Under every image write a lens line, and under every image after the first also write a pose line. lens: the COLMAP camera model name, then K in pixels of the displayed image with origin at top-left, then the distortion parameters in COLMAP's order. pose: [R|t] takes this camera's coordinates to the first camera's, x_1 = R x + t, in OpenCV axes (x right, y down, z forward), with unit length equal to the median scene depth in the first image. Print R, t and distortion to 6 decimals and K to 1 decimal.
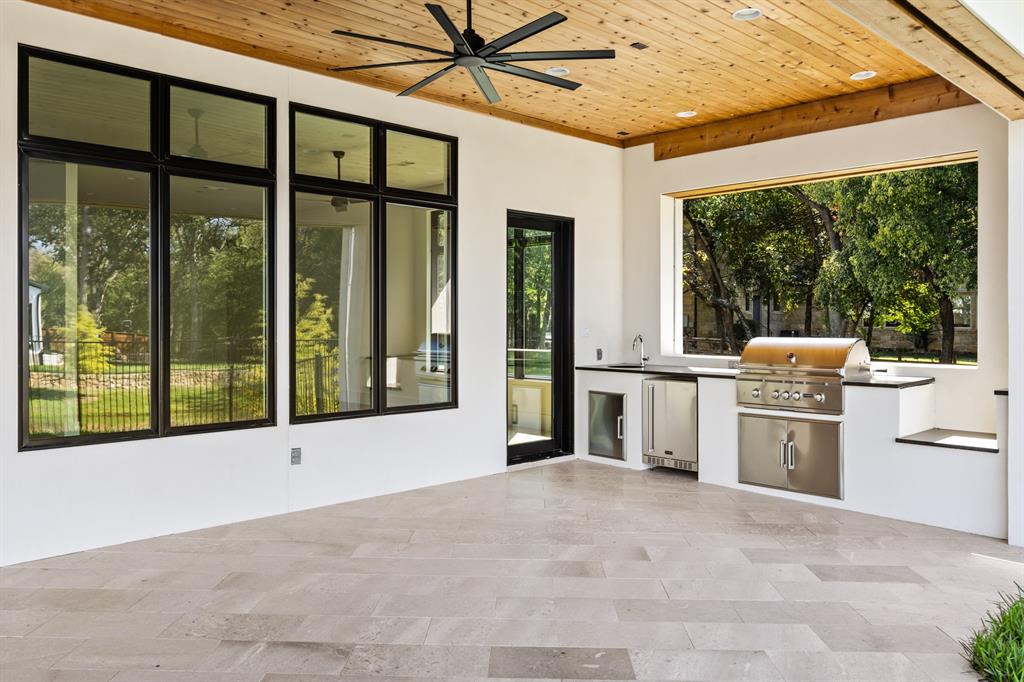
lens RADIAL K [[783.3, 0, 512.0], [0, 783.3, 341.0], [0, 0, 1]] dist [0.003099, 0.002389]
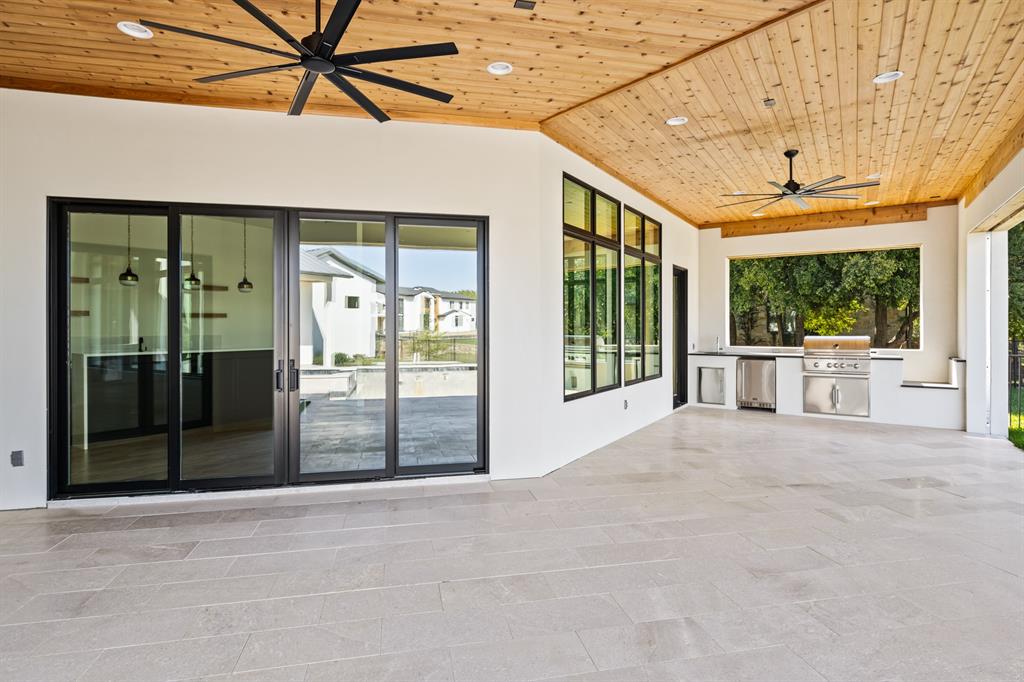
lens RADIAL K [[538.3, 0, 512.0], [0, 538.3, 341.0], [0, 0, 1]] dist [-0.001883, -0.000270]
pose [[0.972020, -0.008709, 0.234738, -0.668913], [0.008861, 0.999961, 0.000408, 0.001027], [-0.234732, 0.001684, 0.972059, -0.095012]]
